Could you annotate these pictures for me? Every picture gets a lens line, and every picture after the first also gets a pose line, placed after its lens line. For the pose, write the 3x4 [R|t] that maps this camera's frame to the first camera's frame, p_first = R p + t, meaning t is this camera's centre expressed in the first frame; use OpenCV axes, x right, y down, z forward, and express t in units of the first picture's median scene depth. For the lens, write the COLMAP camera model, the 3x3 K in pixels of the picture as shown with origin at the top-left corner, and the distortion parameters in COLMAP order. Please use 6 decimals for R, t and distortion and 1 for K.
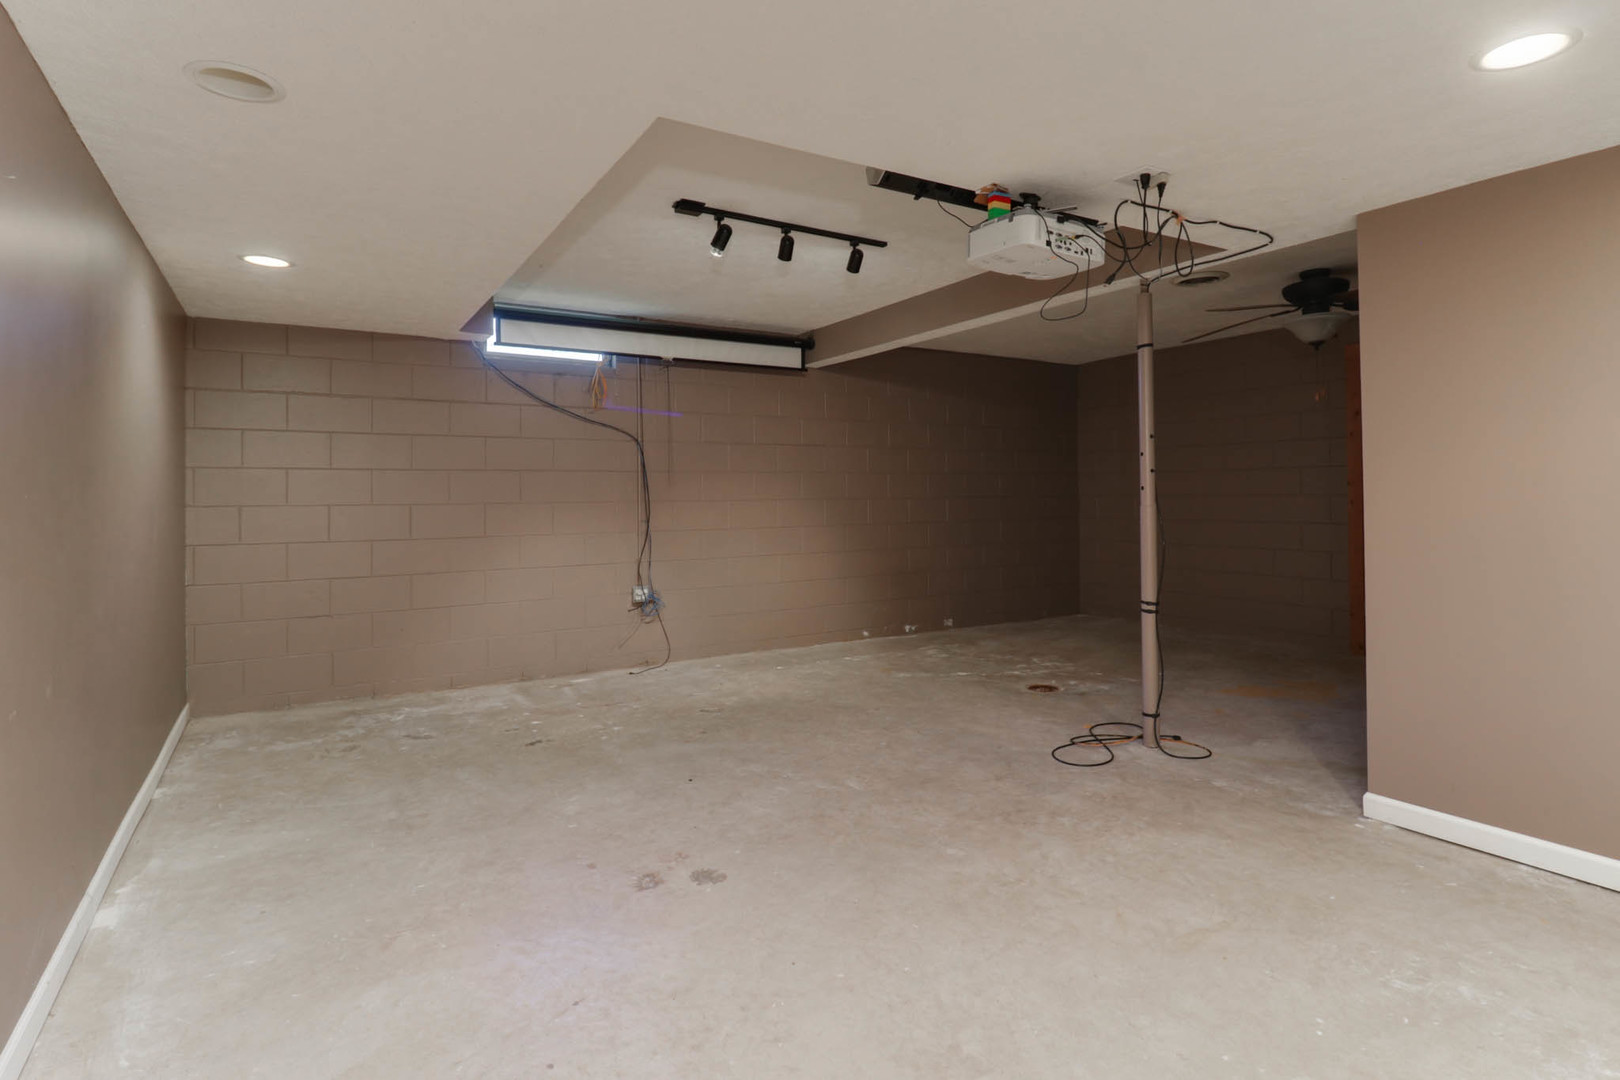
lens RADIAL K [[845.8, 0, 810.0], [0, 845.8, 540.0], [0, 0, 1]] dist [0.001274, 0.000294]
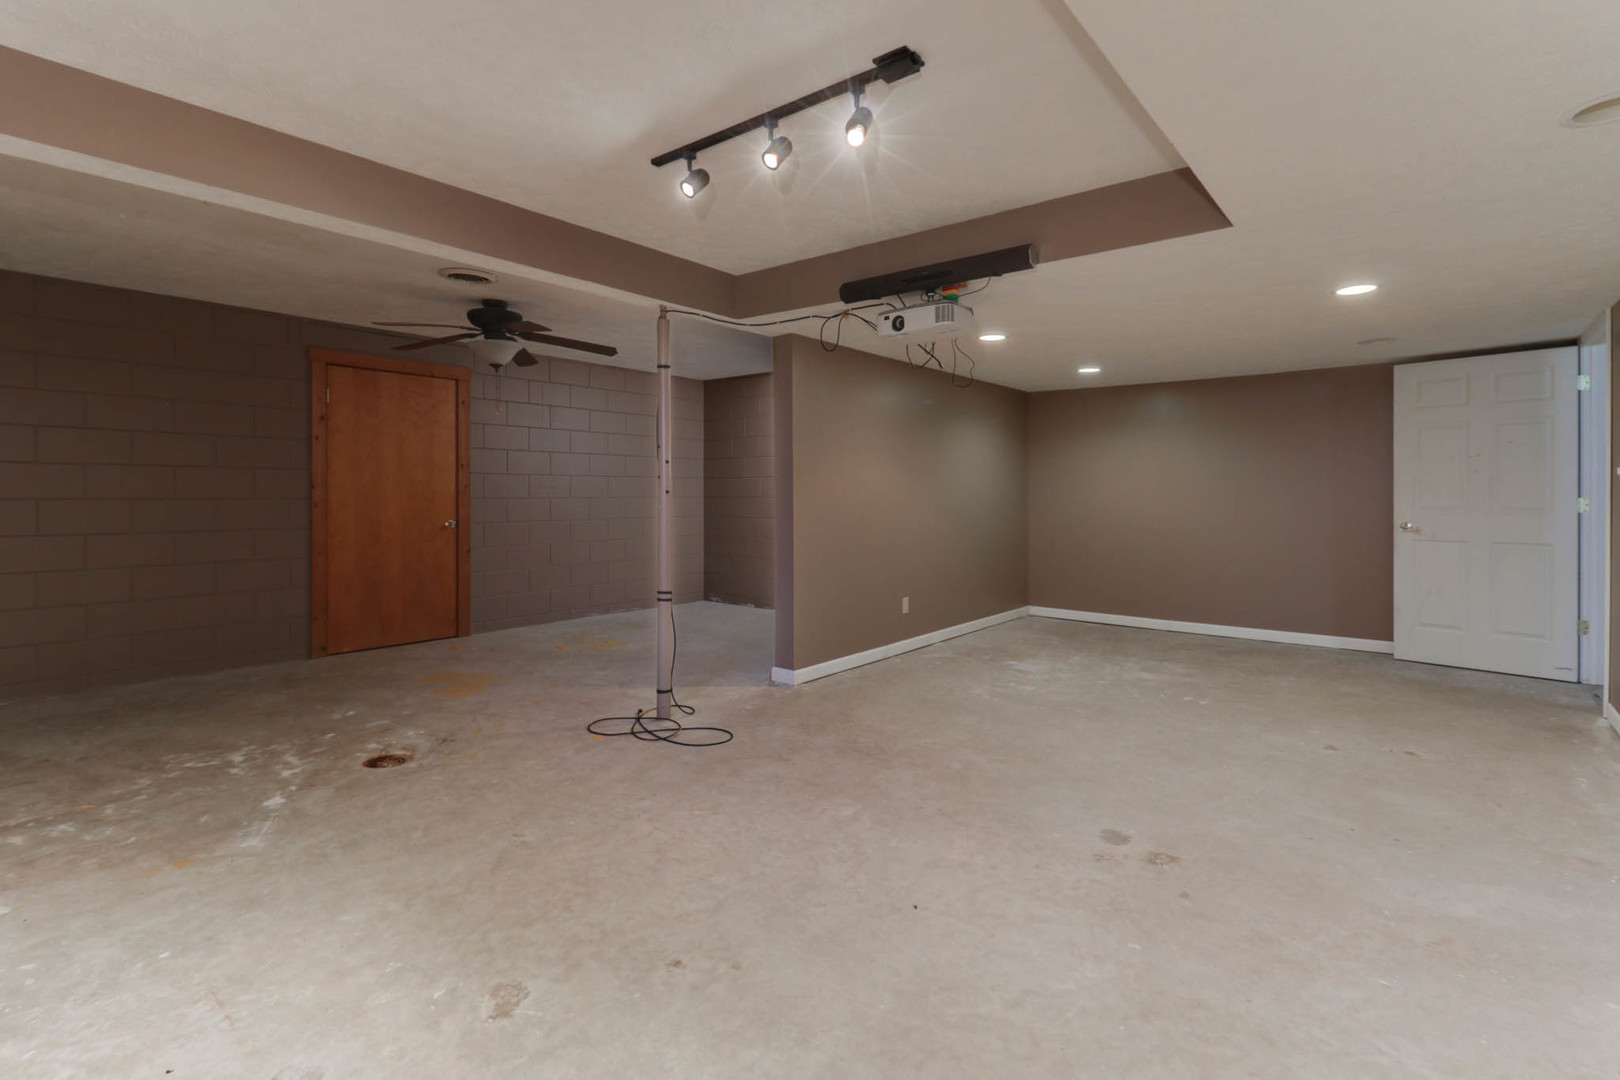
lens RADIAL K [[758.2, 0, 818.7], [0, 758.2, 509.1], [0, 0, 1]] dist [0.001178, -0.000956]
pose [[-0.340445, -0.015411, 0.940138, -0.709506], [0.053898, 0.997902, 0.035876, -0.071595], [-0.938719, 0.062885, -0.338900, 1.287393]]
